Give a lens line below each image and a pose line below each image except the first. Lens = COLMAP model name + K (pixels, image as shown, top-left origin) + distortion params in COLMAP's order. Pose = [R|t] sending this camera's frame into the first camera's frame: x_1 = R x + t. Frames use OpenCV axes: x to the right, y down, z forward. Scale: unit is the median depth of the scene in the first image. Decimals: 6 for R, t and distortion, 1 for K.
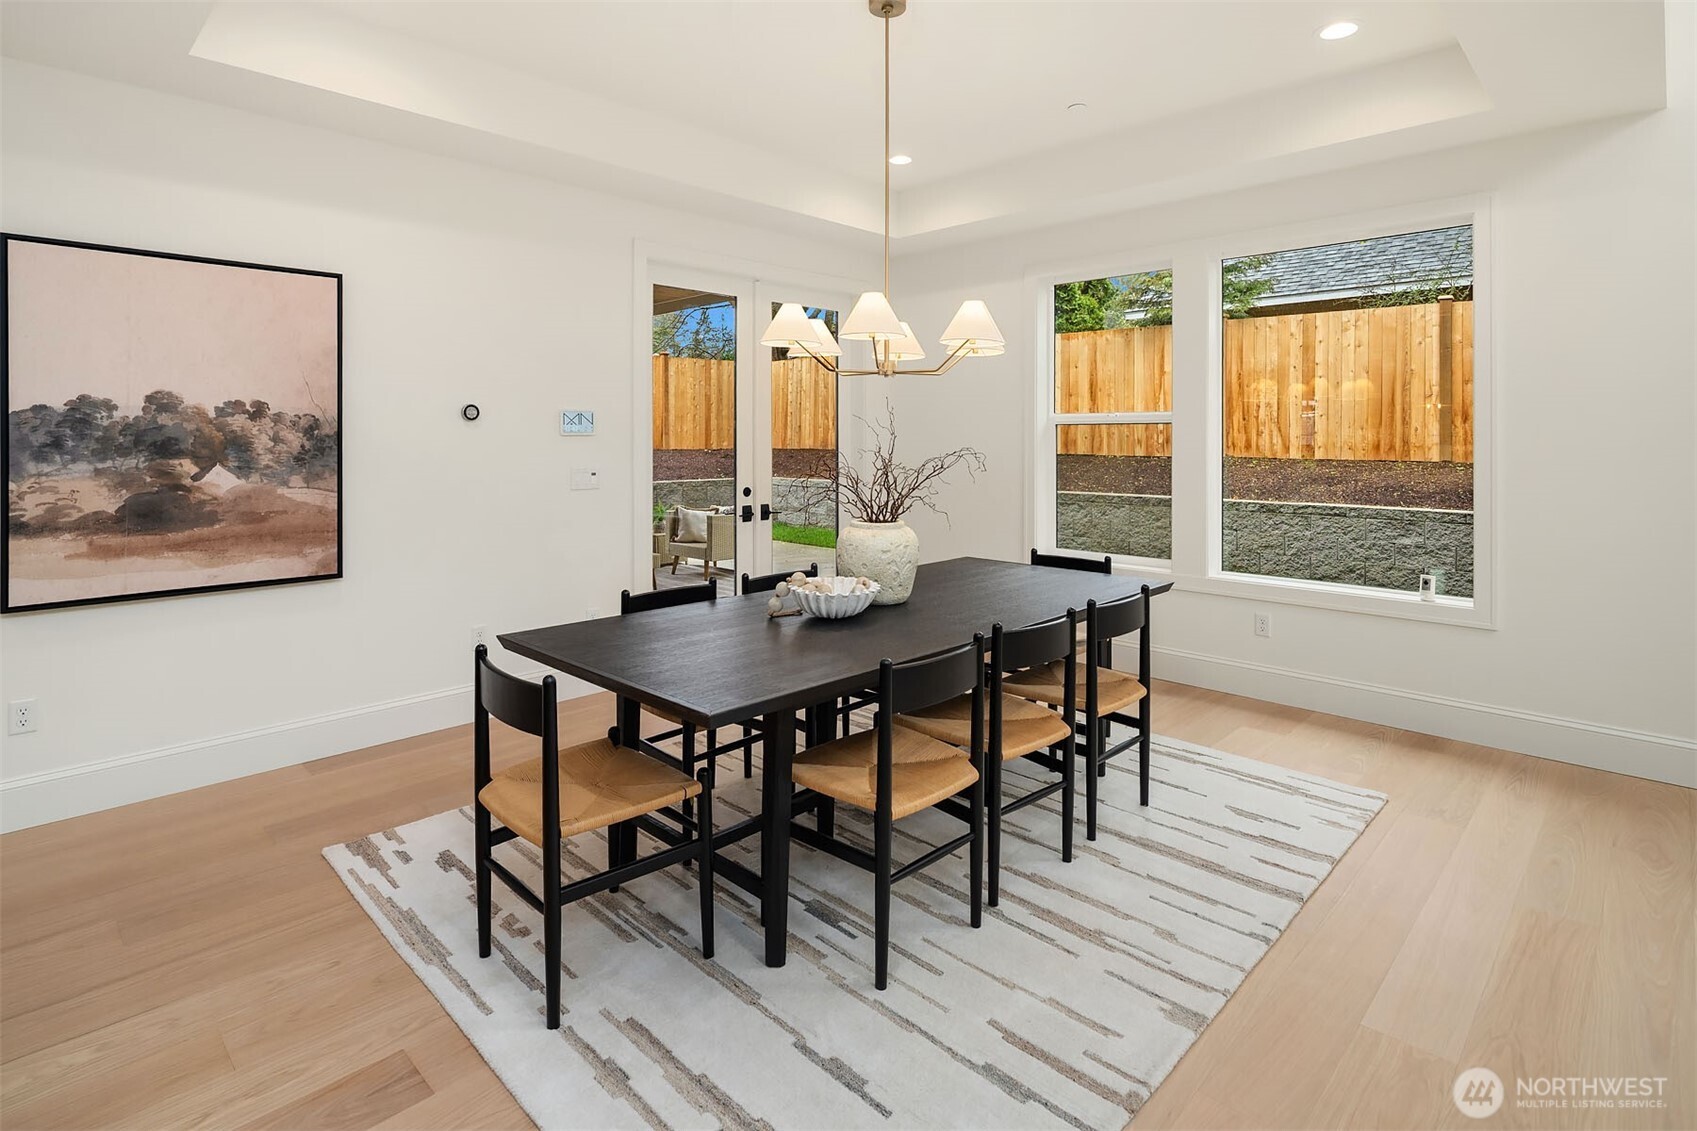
lens RADIAL K [[848.1, 0, 836.6], [0, 848.1, 429.7], [0, 0, 1]] dist [0.003905, -0.001636]
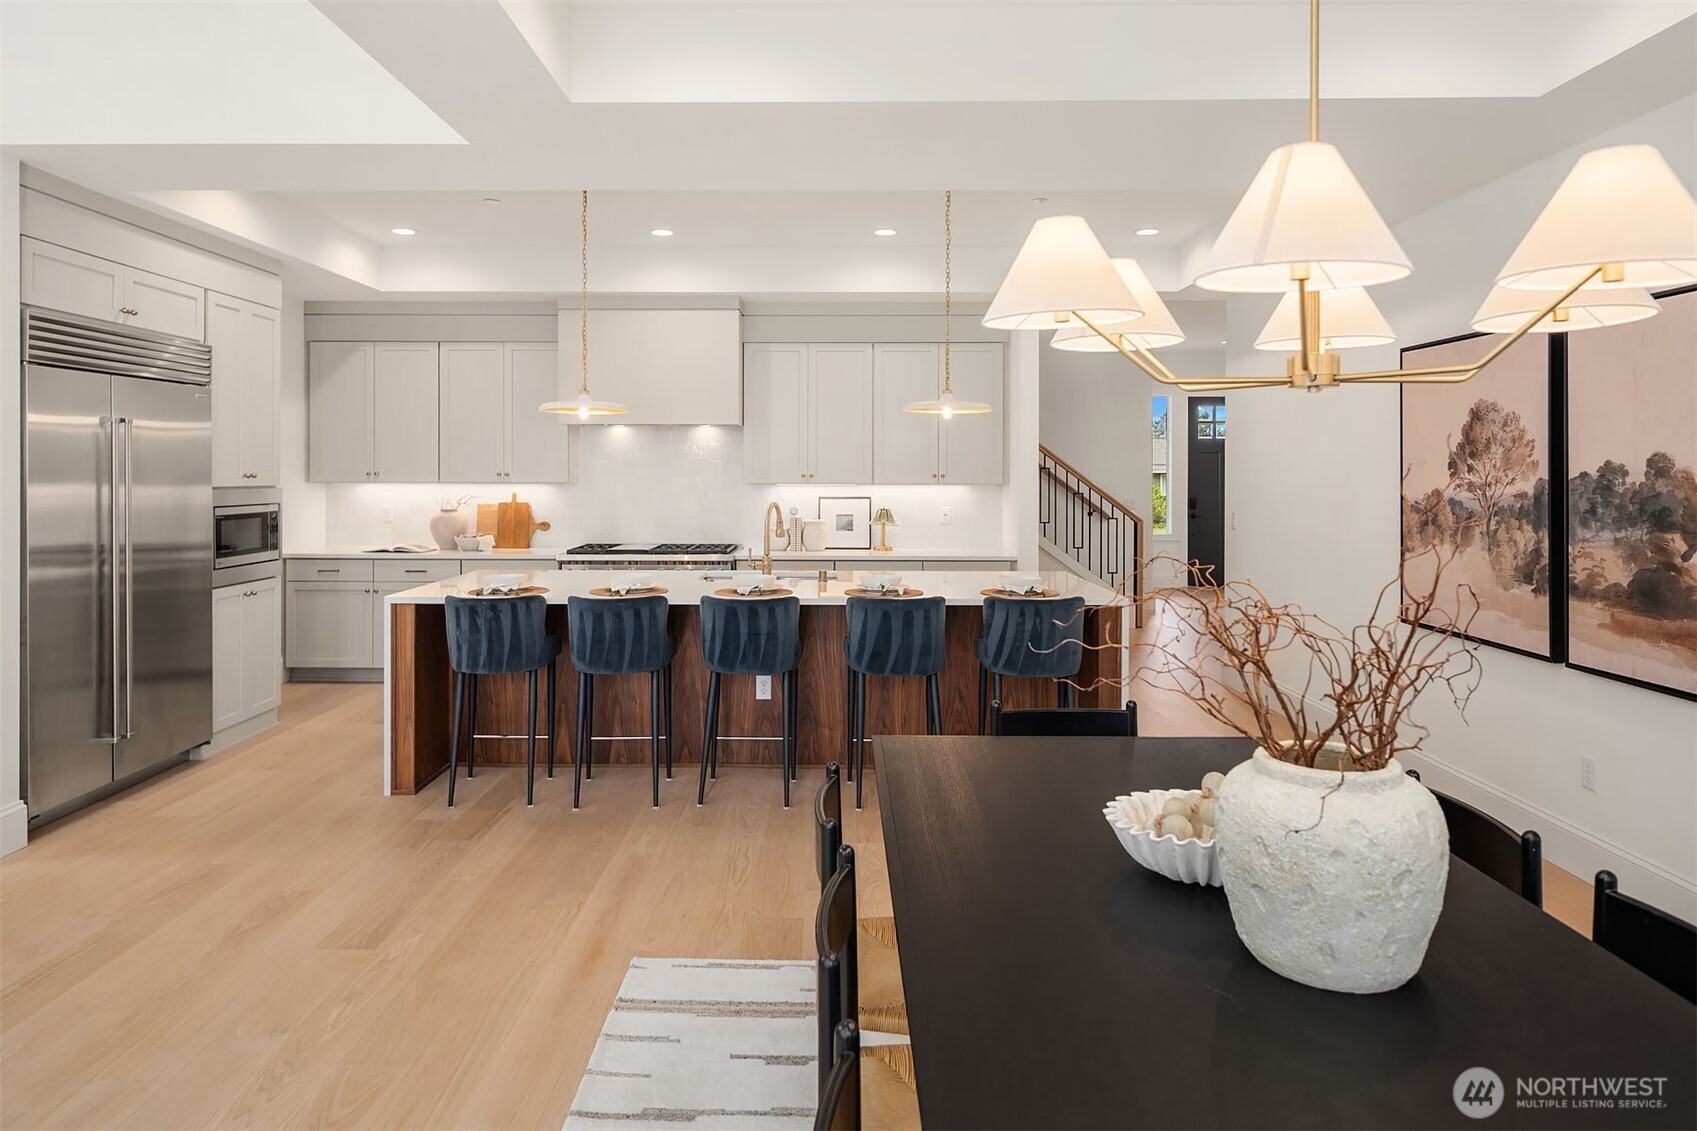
lens RADIAL K [[1032.3, 0, 836.5], [0, 1032.3, 476.6], [0, 0, 1]] dist [0.005516, -0.004787]
pose [[-0.714587, 0.000793, -0.699546, 0.382180], [0.002102, 0.999997, -0.001014, -0.015972], [0.699543, -0.002195, -0.714587, 0.828472]]
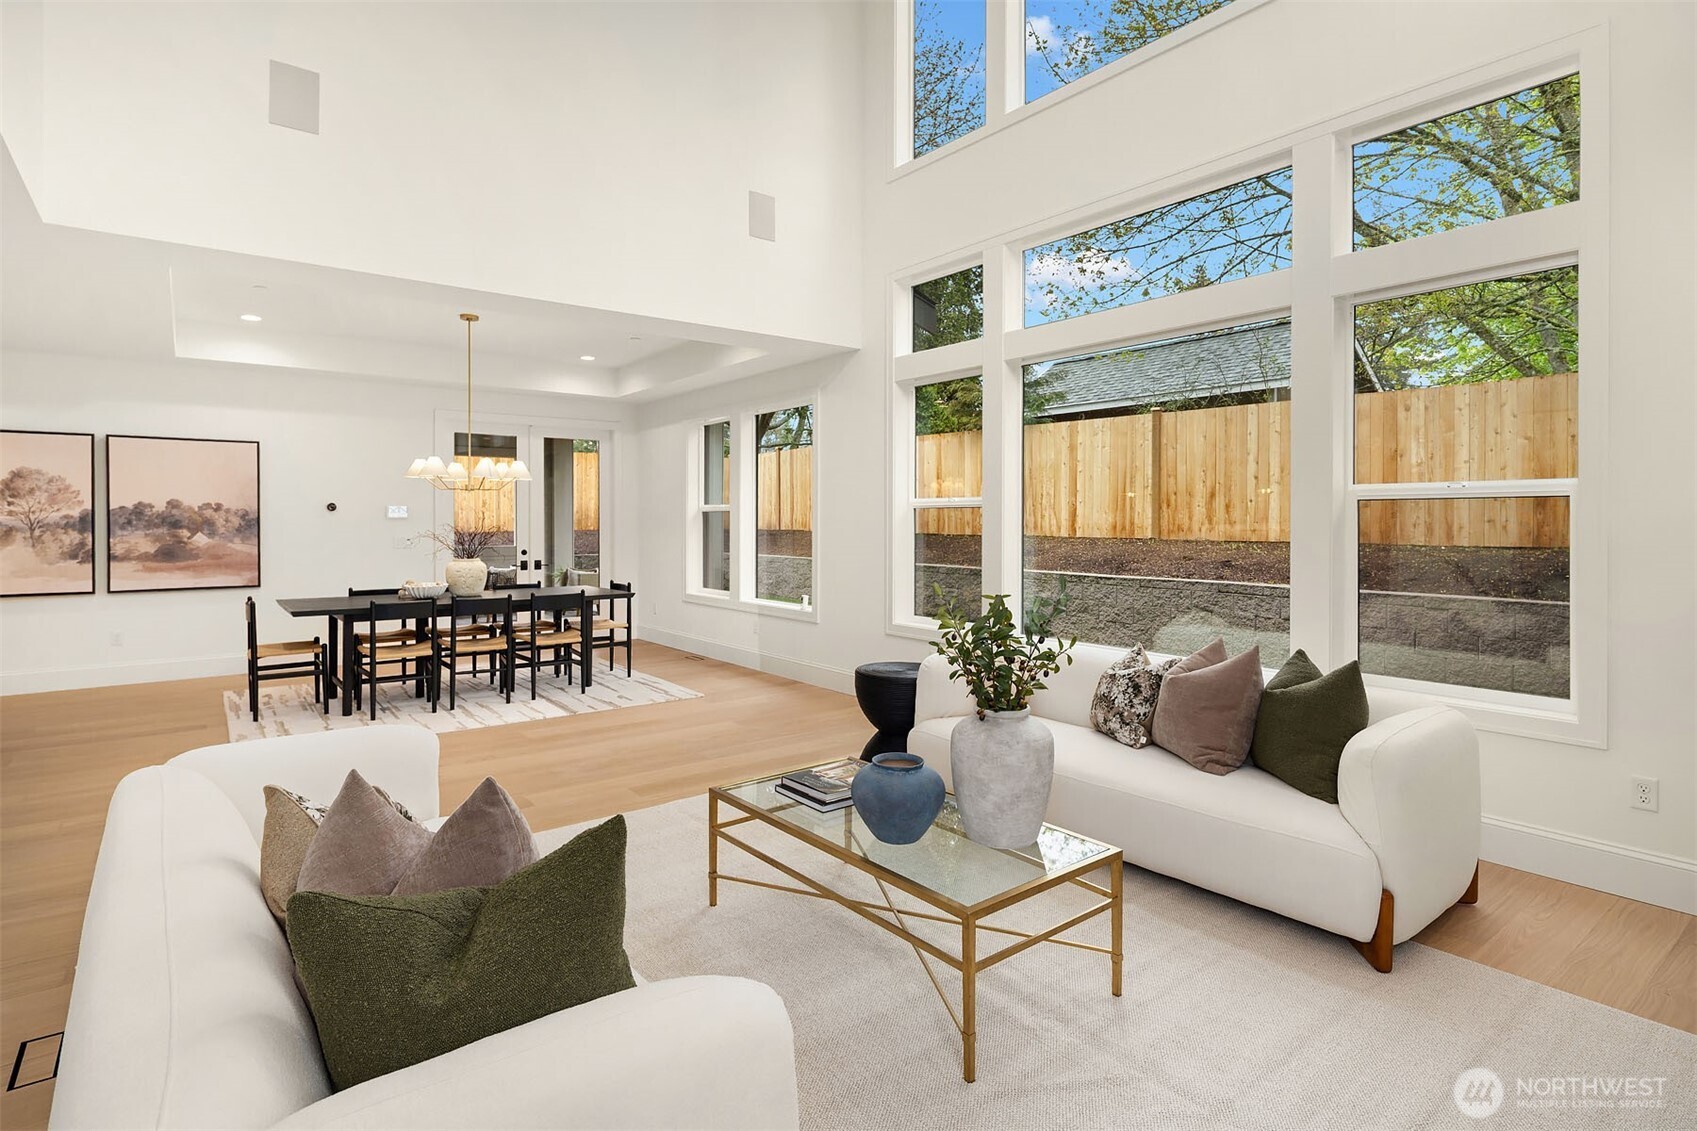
lens RADIAL K [[848.1, 0, 820.0], [0, 848.1, 516.6], [0, 0, 1]] dist [0.003905, -0.001636]
pose [[0.989444, -0.001271, -0.144907, 0.866996], [0.001912, 0.999989, 0.004288, -0.004047], [0.144900, -0.004520, 0.989436, -0.691601]]
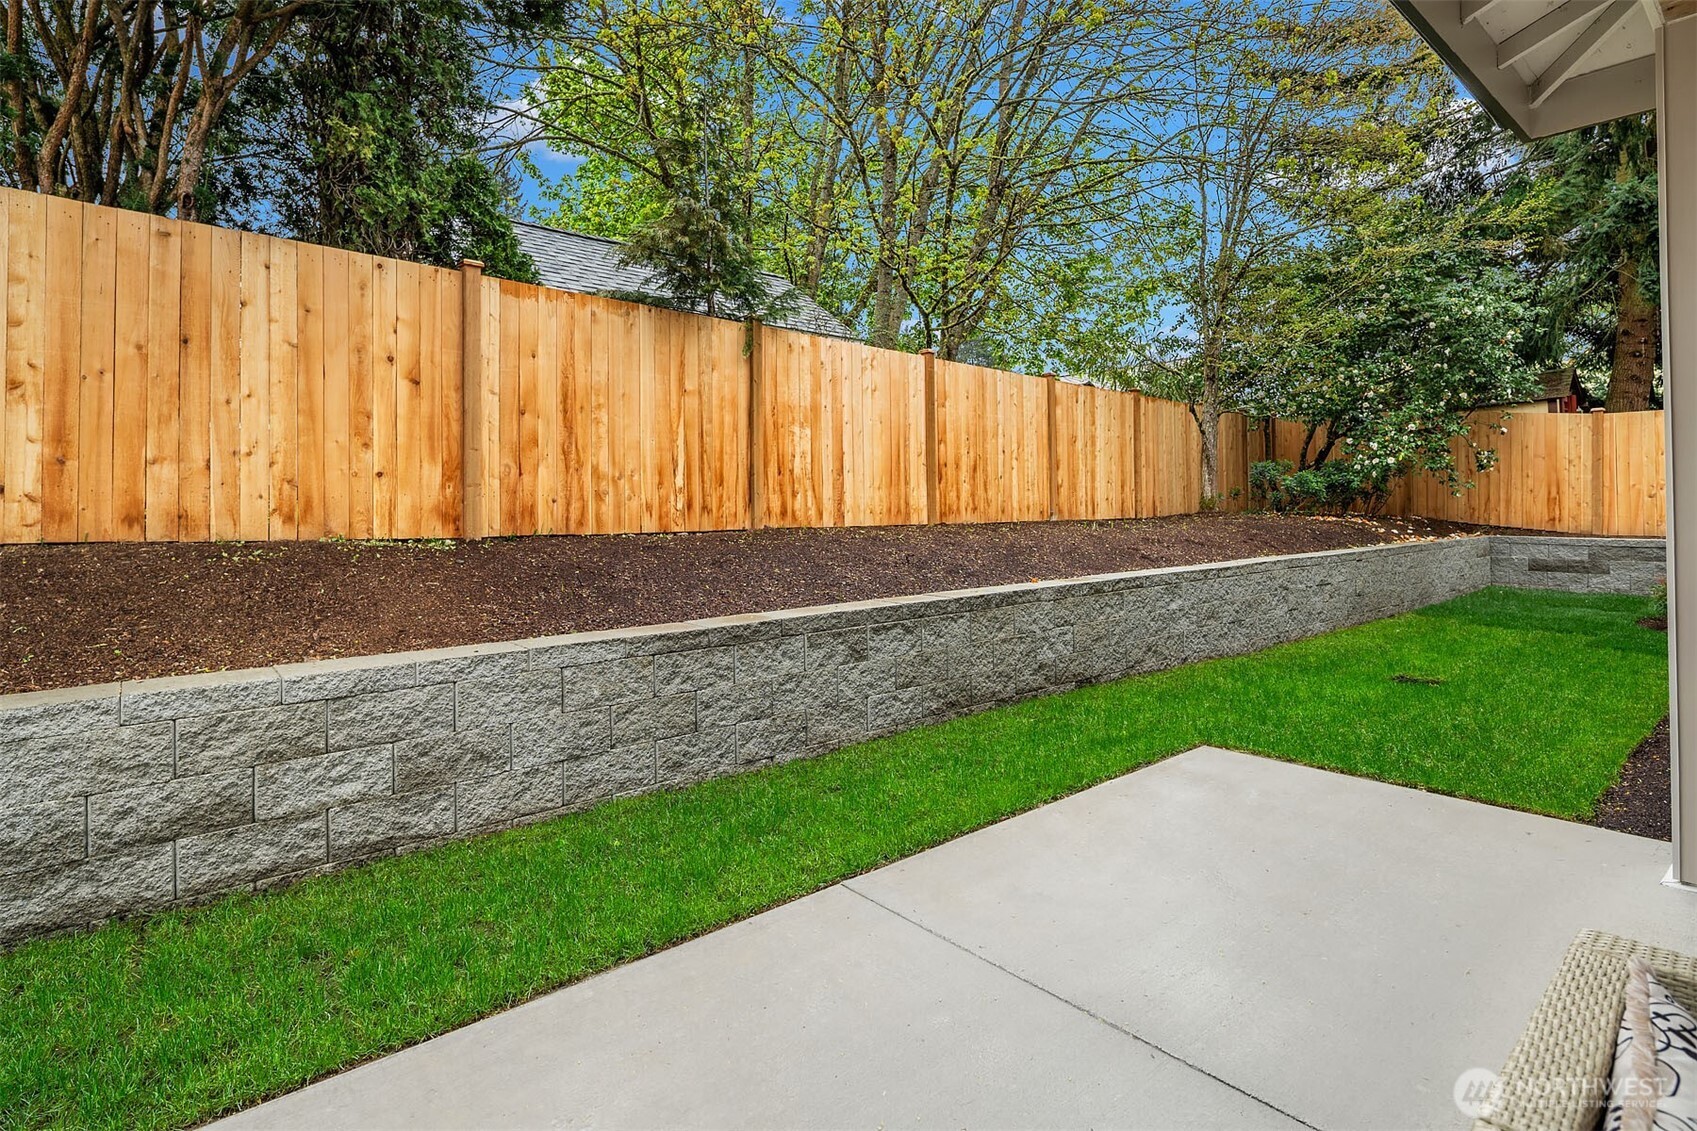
lens RADIAL K [[848.1, 0, 789.0], [0, 848.1, 500.5], [0, 0, 1]] dist [0.003905, -0.001636]
pose [[0.106045, 0.003364, 0.994356, -0.529468], [0.000359, 0.999994, -0.003421, 0.030706], [-0.994361, 0.000719, 0.106043, 2.267879]]
